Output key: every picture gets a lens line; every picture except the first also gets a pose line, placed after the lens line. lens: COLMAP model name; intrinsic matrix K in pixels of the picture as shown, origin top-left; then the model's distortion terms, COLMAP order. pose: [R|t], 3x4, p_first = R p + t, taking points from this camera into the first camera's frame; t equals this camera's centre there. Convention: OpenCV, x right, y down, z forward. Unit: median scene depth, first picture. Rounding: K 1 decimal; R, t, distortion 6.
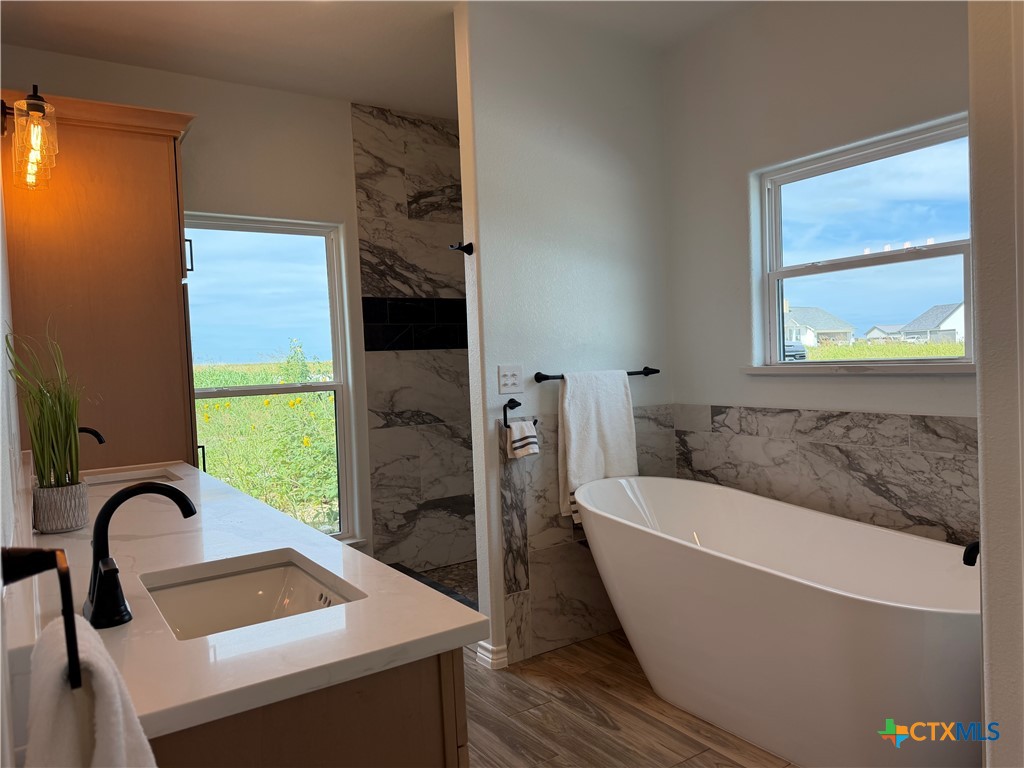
lens RADIAL K [[725.5, 0, 538.7], [0, 725.5, 380.8], [0, 0, 1]] dist [0.057612, -0.067563]
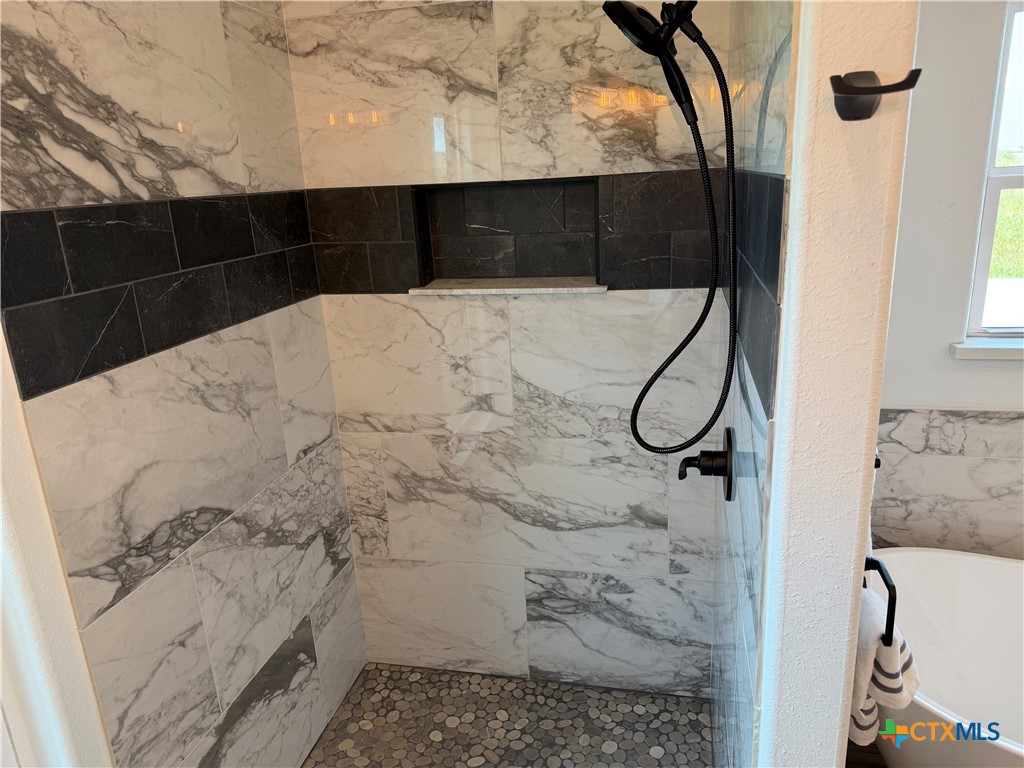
lens RADIAL K [[725.5, 0, 518.7], [0, 725.5, 386.4], [0, 0, 1]] dist [0.057612, -0.067563]
pose [[0.731586, -0.188773, 0.655093, -0.379657], [0.035330, 0.970107, 0.240092, -0.147638], [-0.680833, -0.152503, 0.716386, 0.862817]]
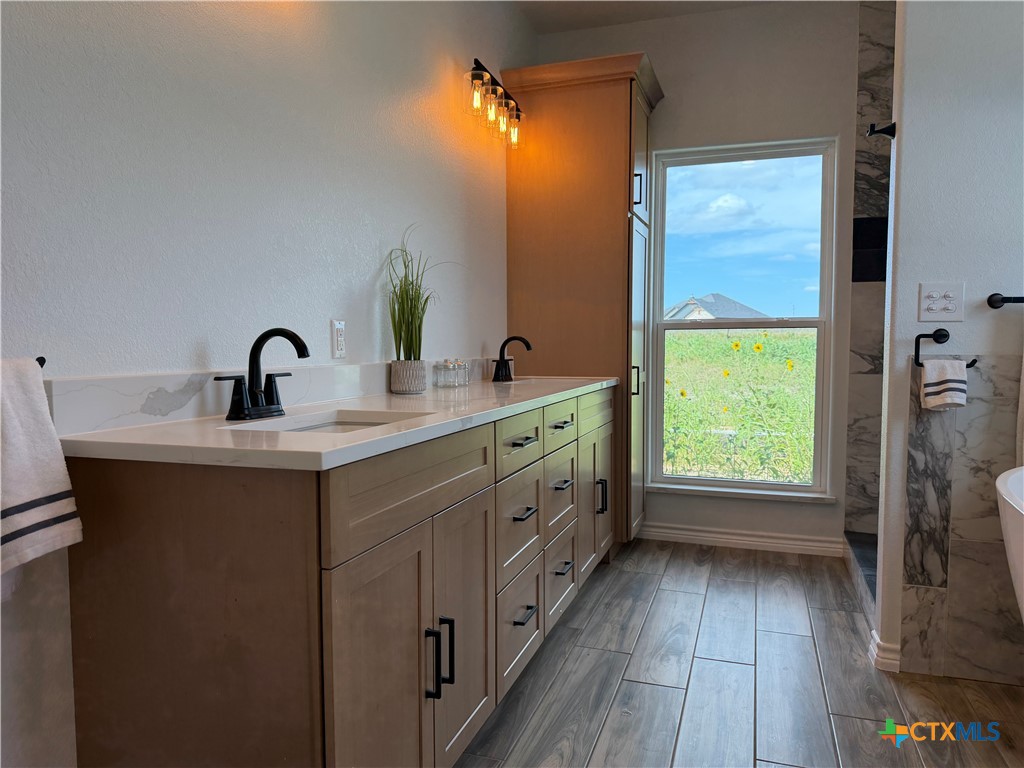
lens RADIAL K [[725.5, 0, 503.9], [0, 725.5, 405.2], [0, 0, 1]] dist [0.057612, -0.067563]
pose [[0.586922, 0.107794, -0.802436, 0.306131], [-0.046229, 0.993942, 0.099706, 0.047175], [0.808323, -0.021424, 0.588350, 0.200648]]
